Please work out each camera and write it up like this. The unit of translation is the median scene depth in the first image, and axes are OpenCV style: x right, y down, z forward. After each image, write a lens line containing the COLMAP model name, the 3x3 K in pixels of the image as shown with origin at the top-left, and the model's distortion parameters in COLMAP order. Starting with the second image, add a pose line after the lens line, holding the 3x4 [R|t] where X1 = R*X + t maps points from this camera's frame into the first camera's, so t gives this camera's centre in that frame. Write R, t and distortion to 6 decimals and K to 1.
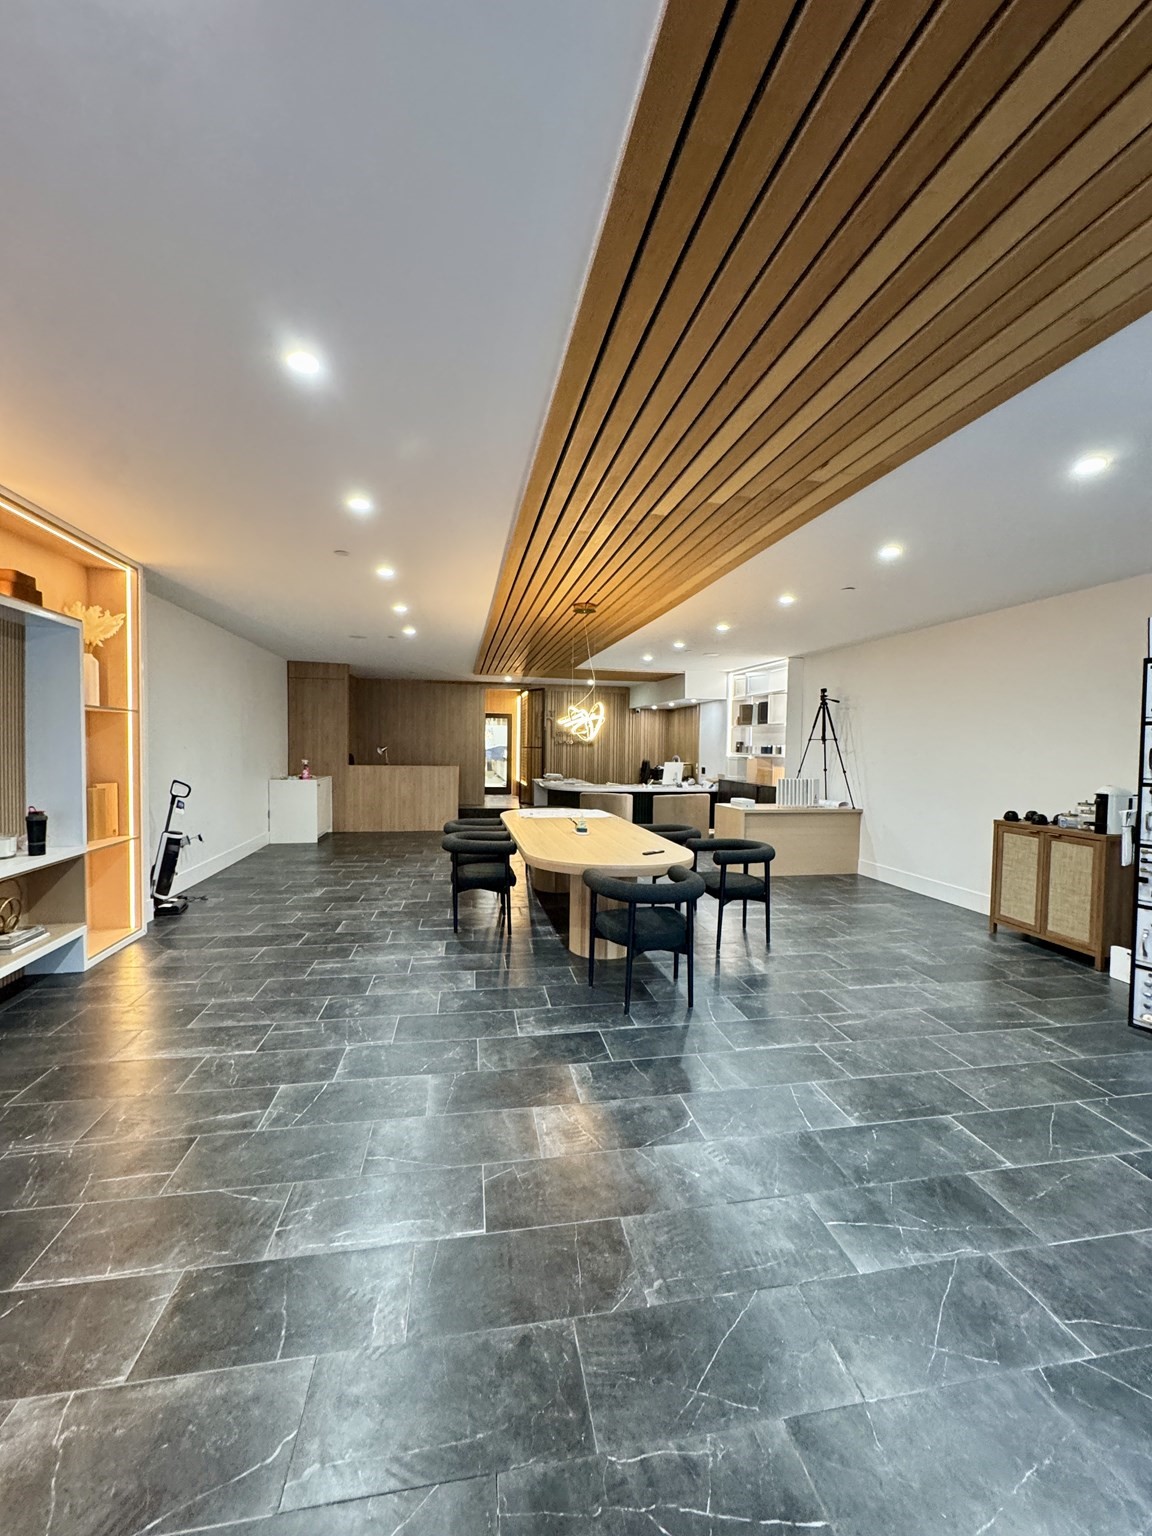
lens RADIAL K [[613.1, 0, 576.2], [0, 613.1, 765.2], [0, 0, 1]] dist [-0.002295, 0.000018]
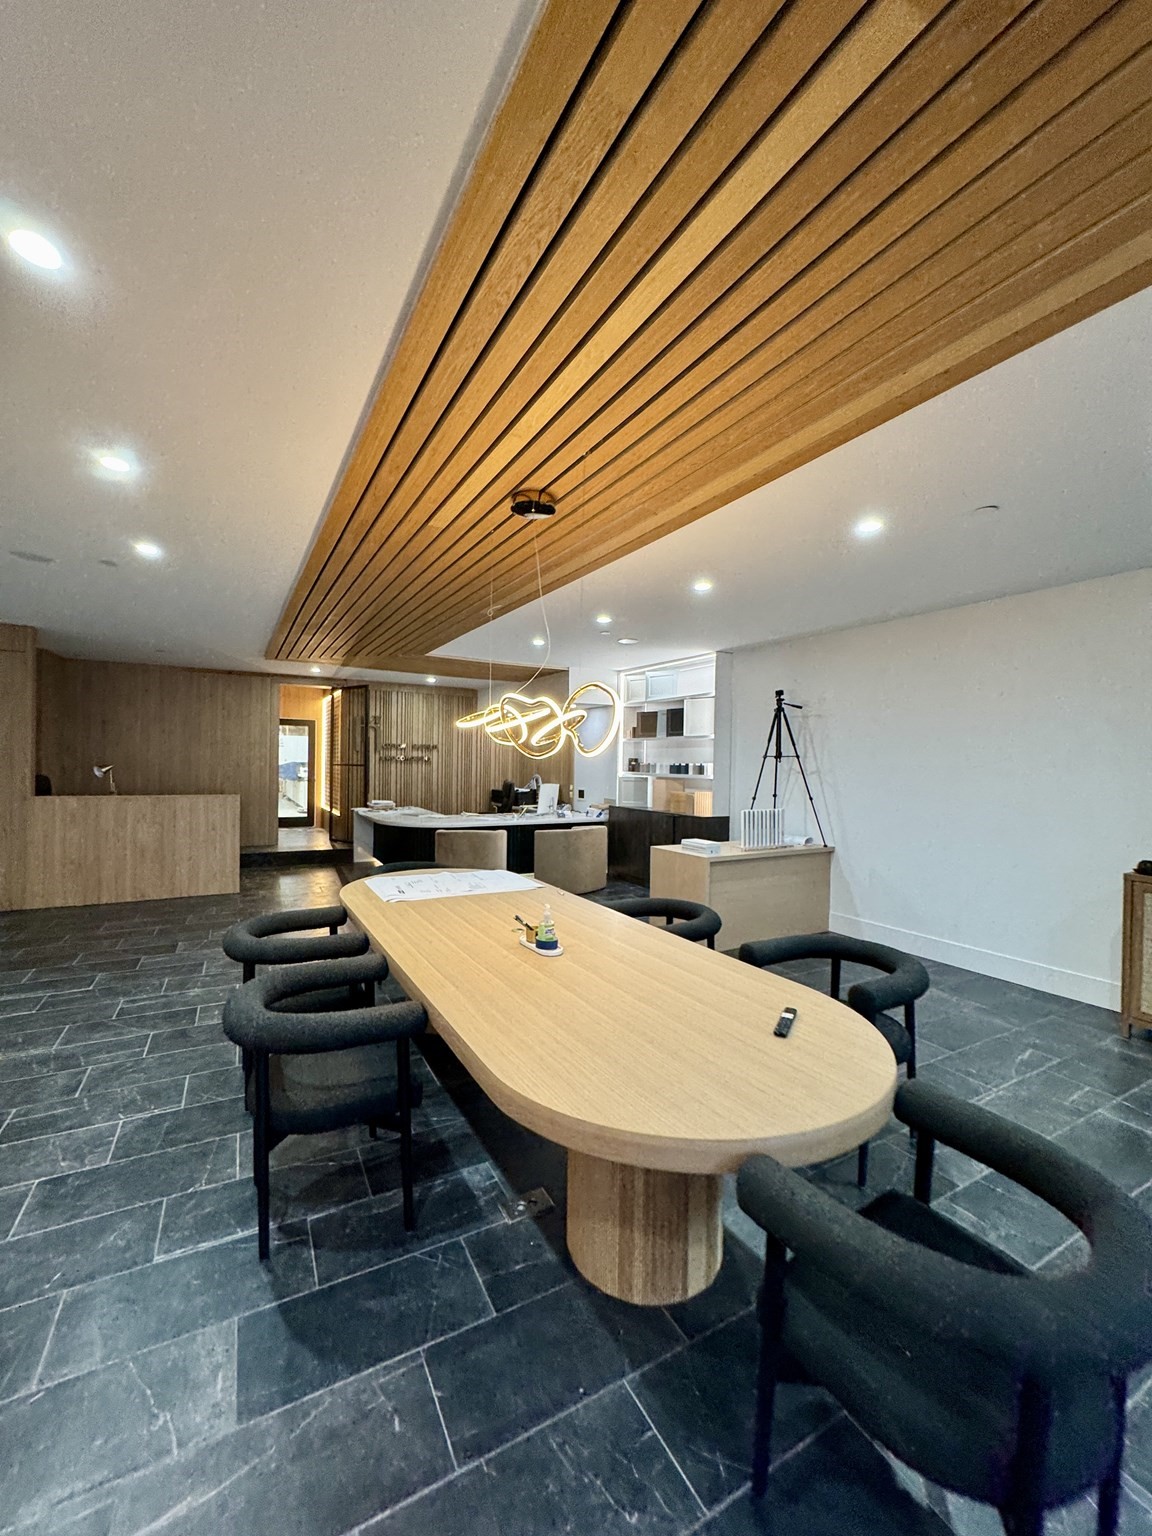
lens RADIAL K [[613.1, 0, 578.9], [0, 613.1, 766.2], [0, 0, 1]] dist [-0.002295, 0.000018]
pose [[0.946312, -0.002991, 0.323240, -0.087311], [0.009985, 0.999750, -0.019981, -0.017566], [-0.323100, 0.022136, 0.946106, 0.372344]]
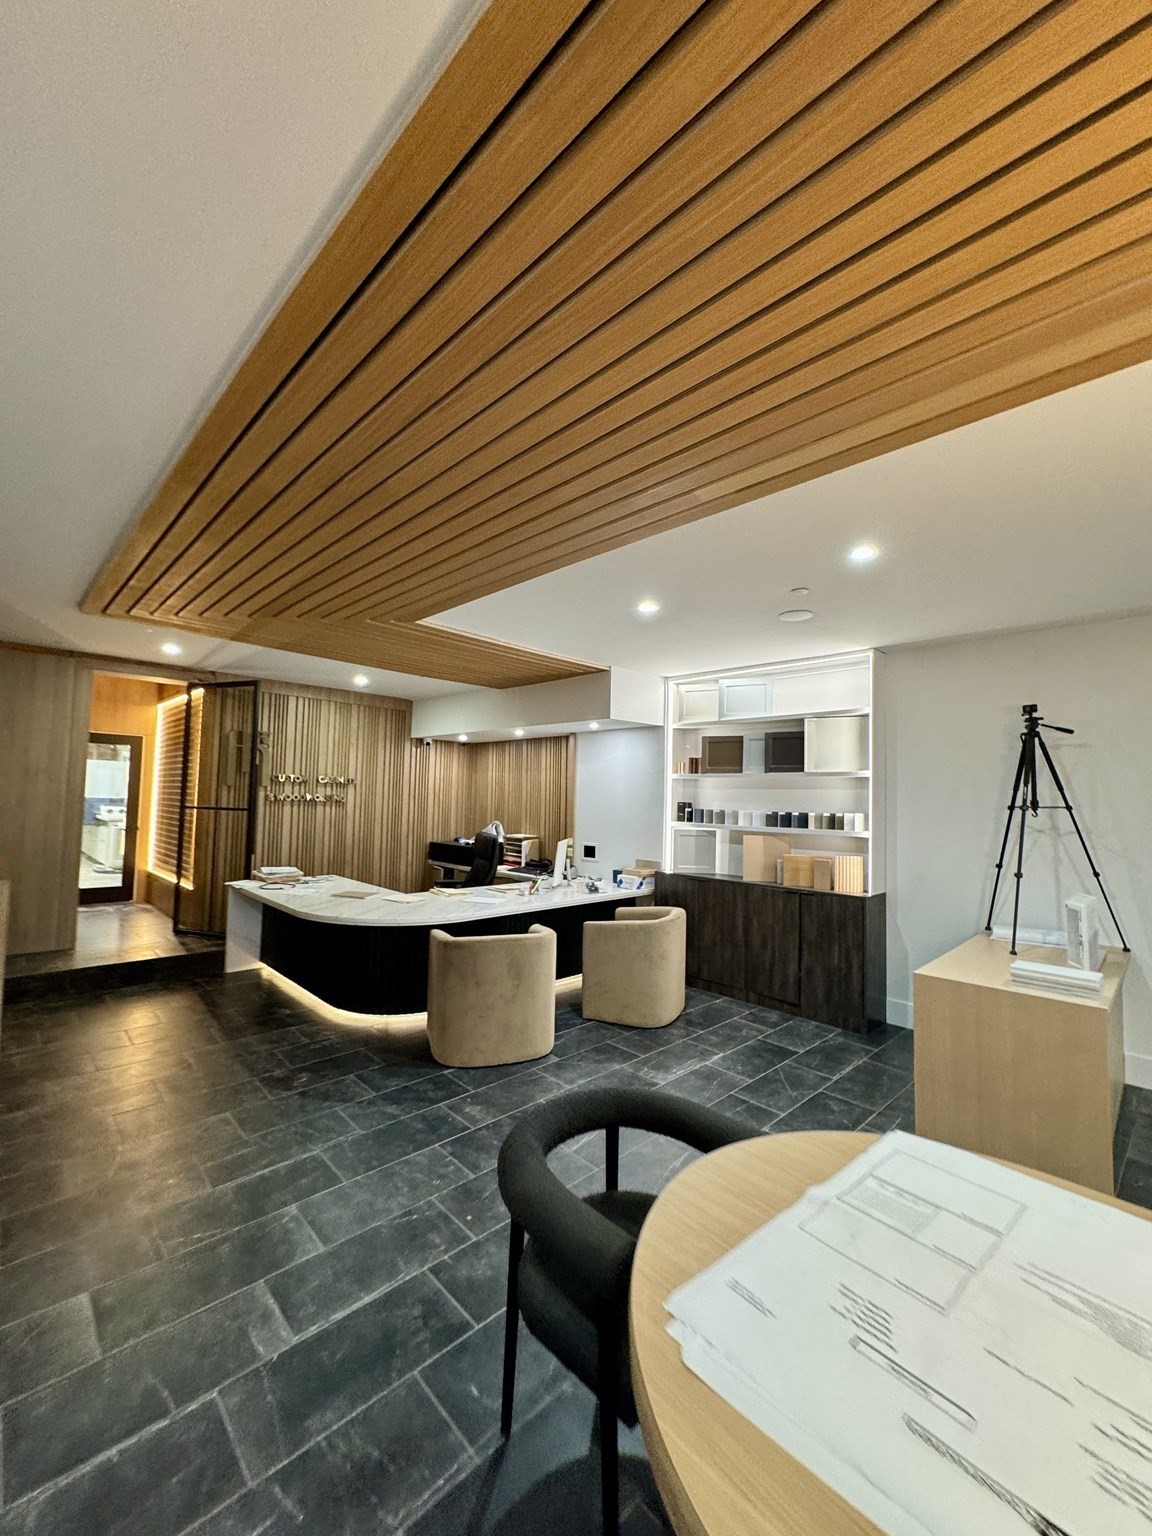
lens RADIAL K [[613.1, 0, 577.1], [0, 613.1, 762.6], [0, 0, 1]] dist [-0.002295, 0.000018]
pose [[0.830326, 0.037452, 0.556018, -0.186734], [0.008338, 0.996793, -0.079593, -0.043310], [-0.557216, 0.070724, 0.827350, 0.833822]]
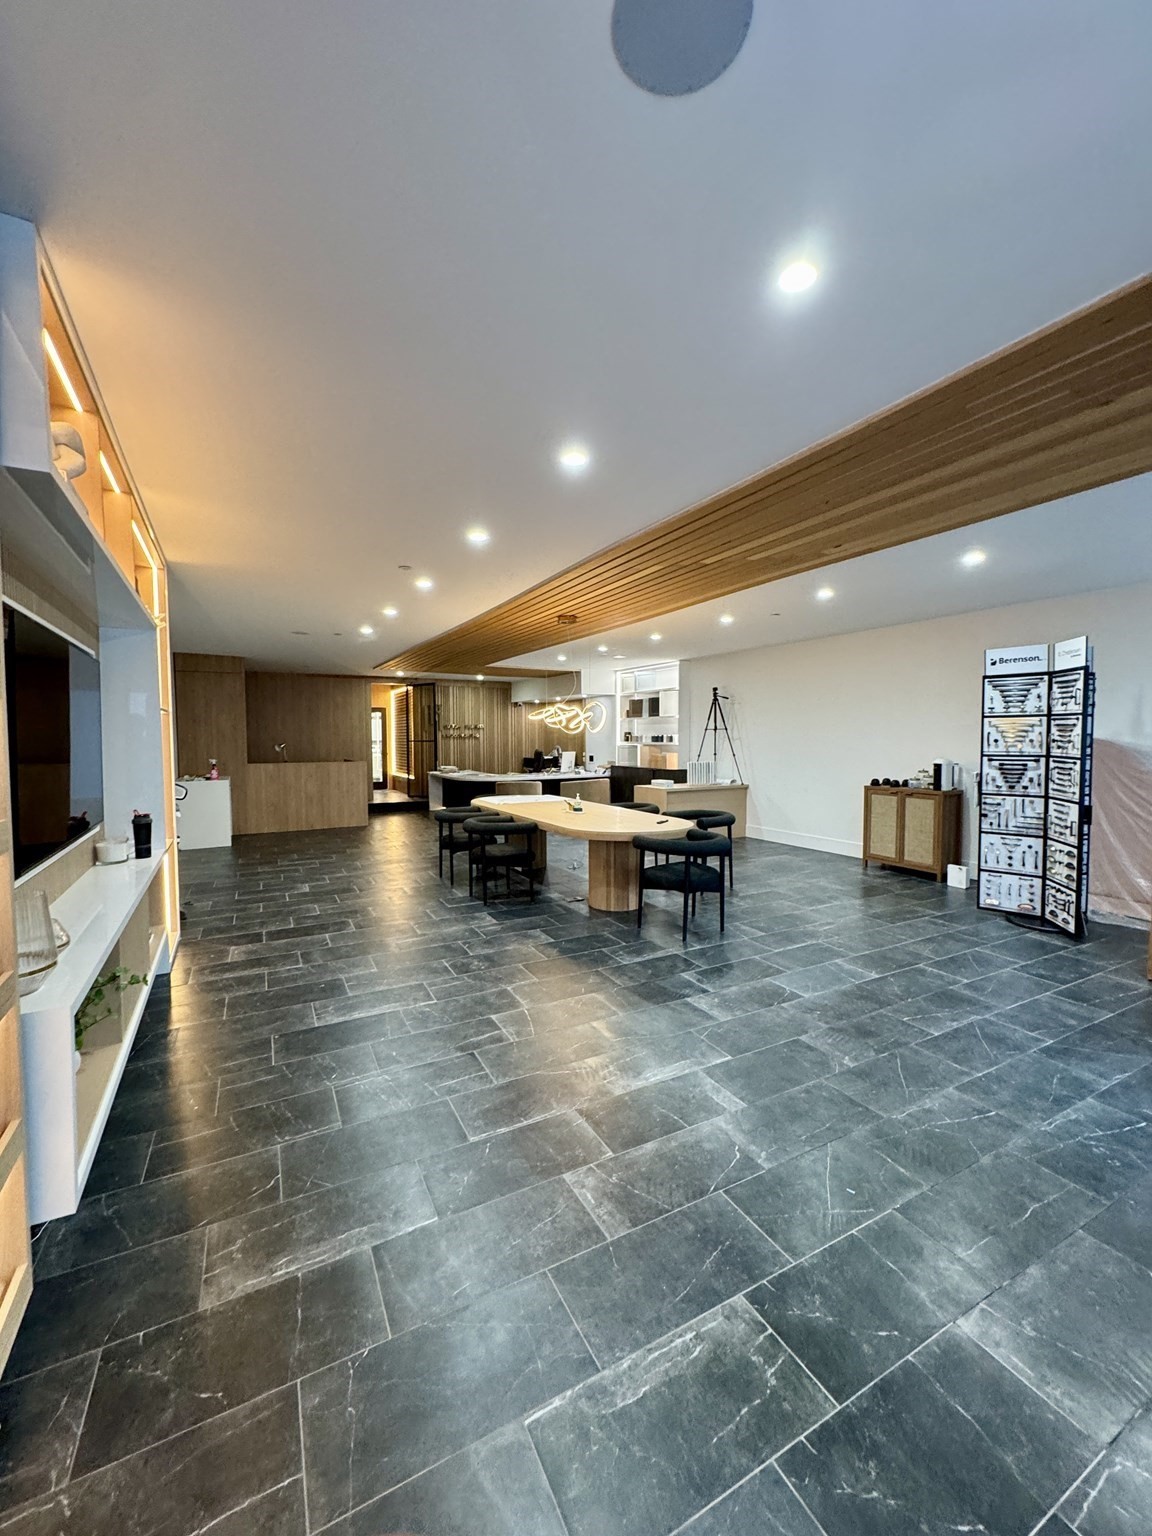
lens RADIAL K [[613.1, 0, 575.3], [0, 613.1, 767.8], [0, 0, 1]] dist [-0.002295, 0.000018]
pose [[0.952988, -0.034867, 0.300995, -0.245061], [0.029037, 0.999294, 0.023822, -0.002238], [-0.301614, -0.013962, 0.953328, -0.084770]]
